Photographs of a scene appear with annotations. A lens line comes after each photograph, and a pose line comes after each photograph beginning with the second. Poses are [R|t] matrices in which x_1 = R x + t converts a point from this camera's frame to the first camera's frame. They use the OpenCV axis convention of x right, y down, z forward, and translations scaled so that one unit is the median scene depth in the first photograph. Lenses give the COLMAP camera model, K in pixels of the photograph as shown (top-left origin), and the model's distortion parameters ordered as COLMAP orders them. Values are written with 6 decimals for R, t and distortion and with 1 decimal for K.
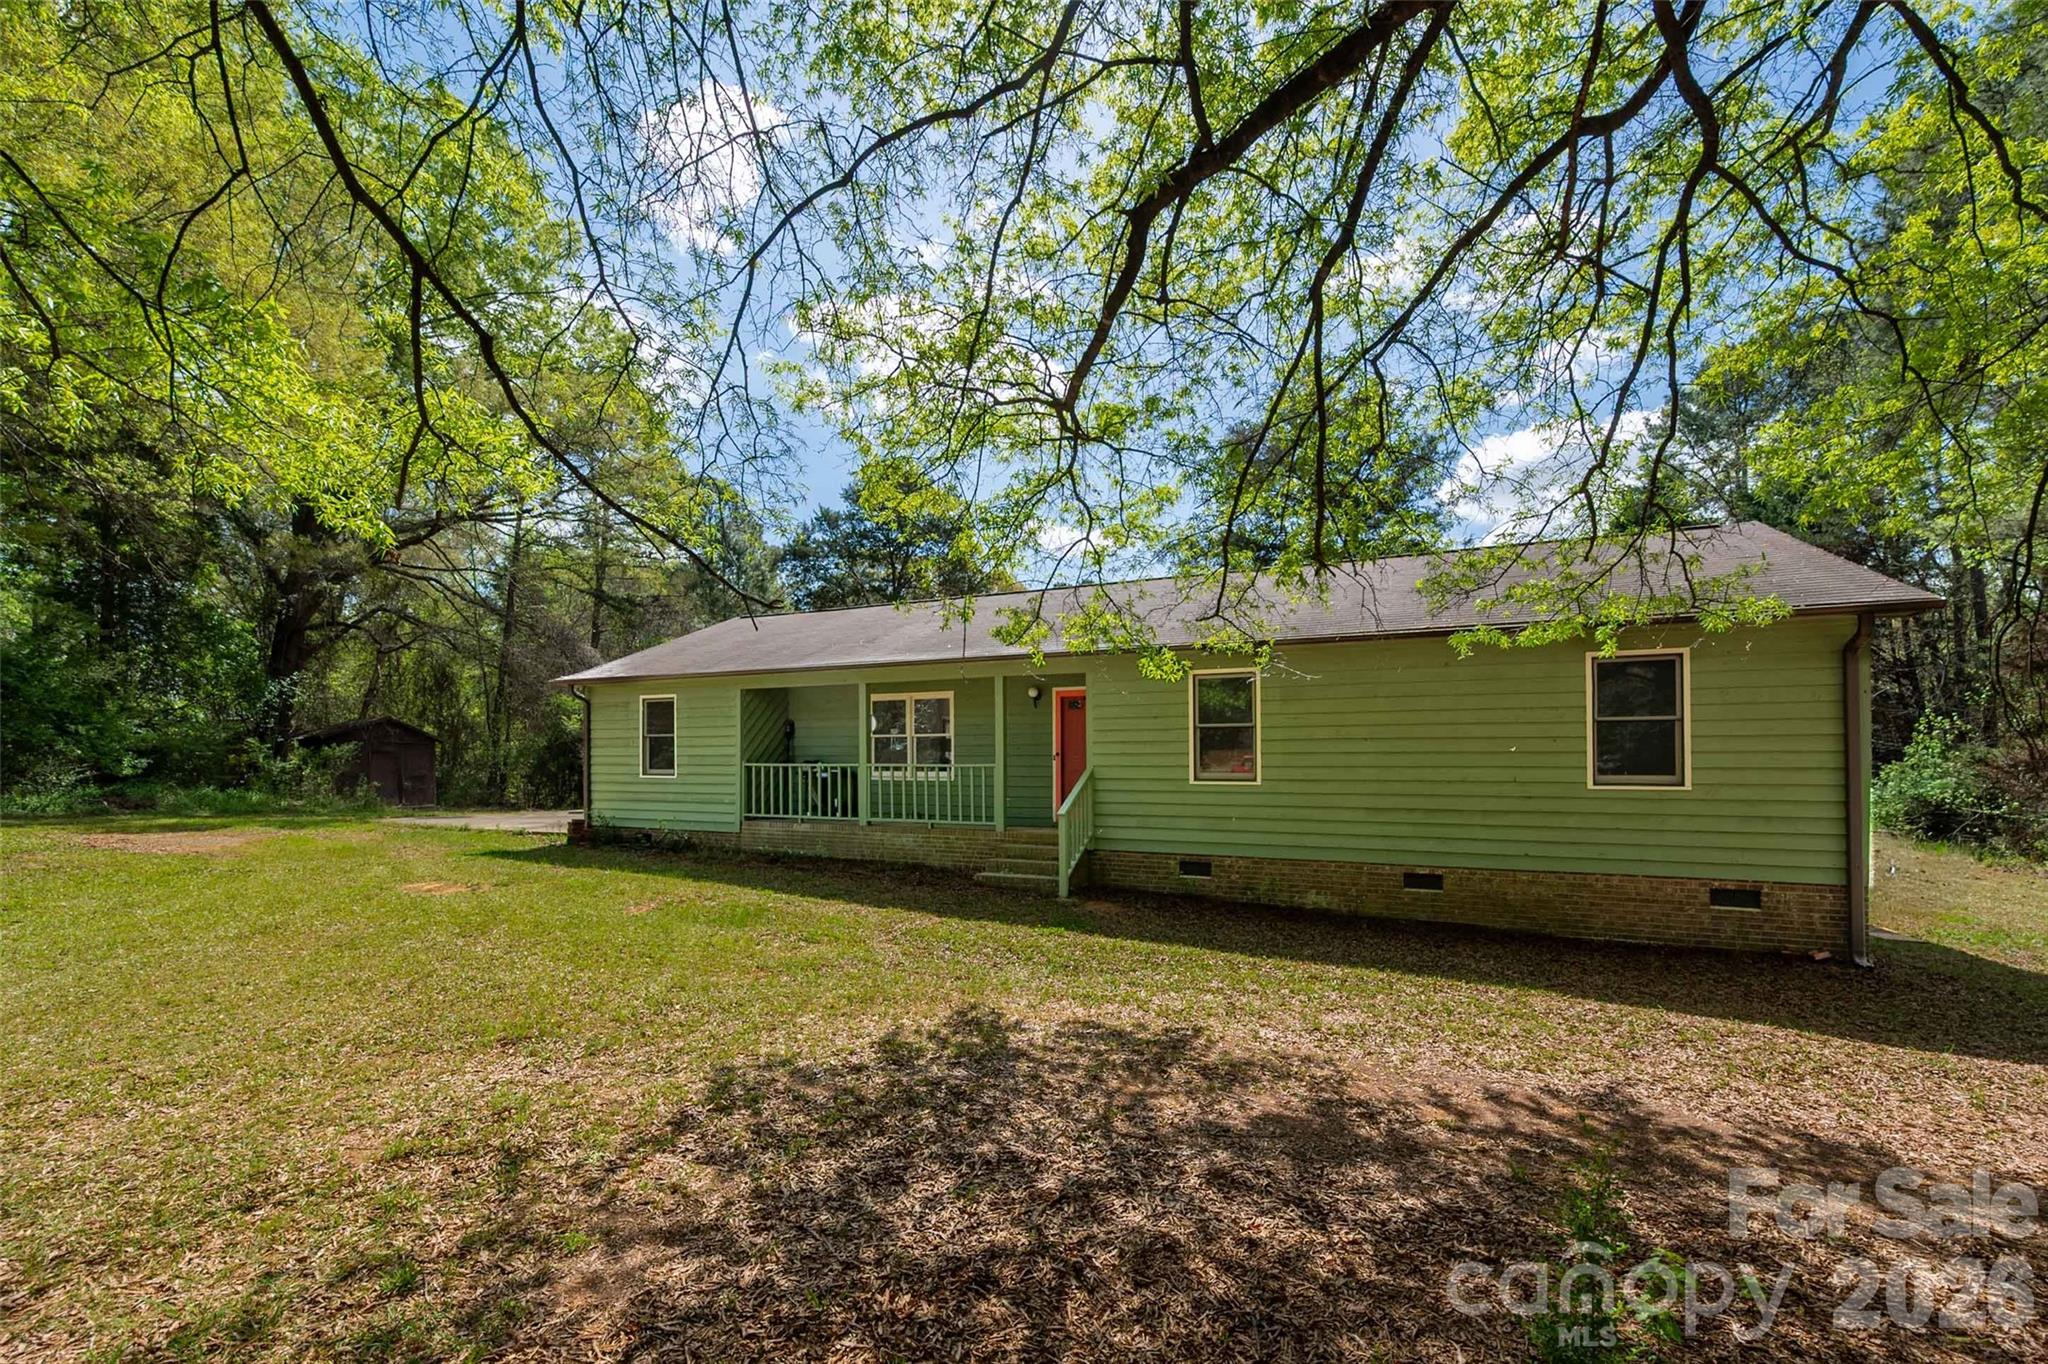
lens RADIAL K [[819.6, 0, 1024.9], [0, 819.6, 745.2], [0, 0, 1]] dist [0.000169, -0.000007]
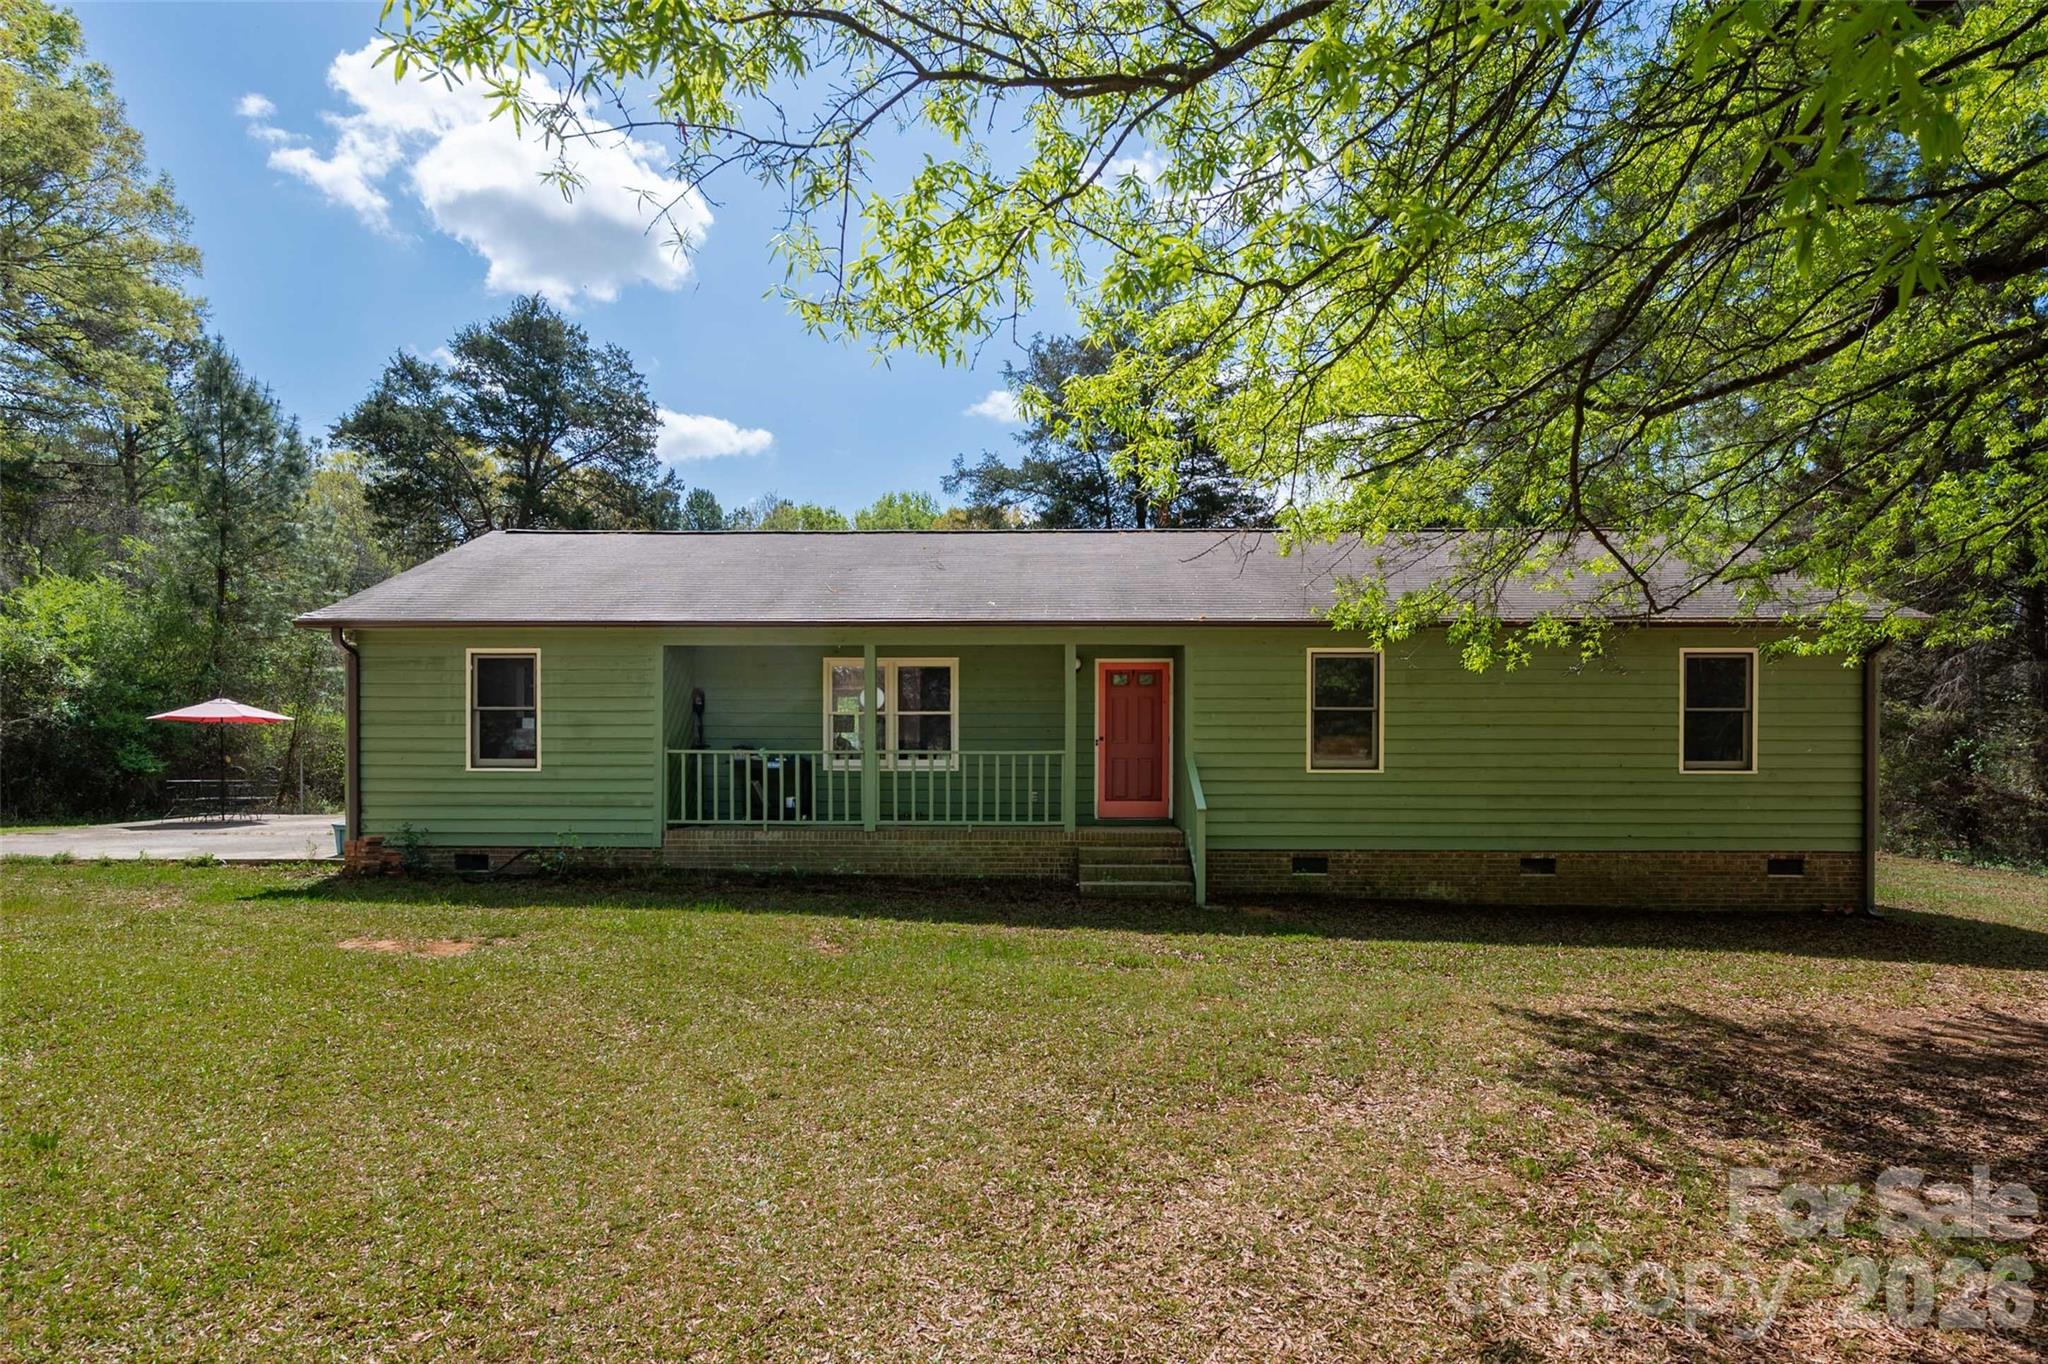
lens RADIAL K [[1075.8, 0, 1027.2], [0, 1075.8, 718.3], [0, 0, 1]] dist [-0.001838, -0.001186]
pose [[0.918839, 0.008814, 0.394535, -0.578906], [-0.009101, 0.999958, -0.001144, -0.009153], [-0.394528, -0.002540, 0.918880, 0.024774]]
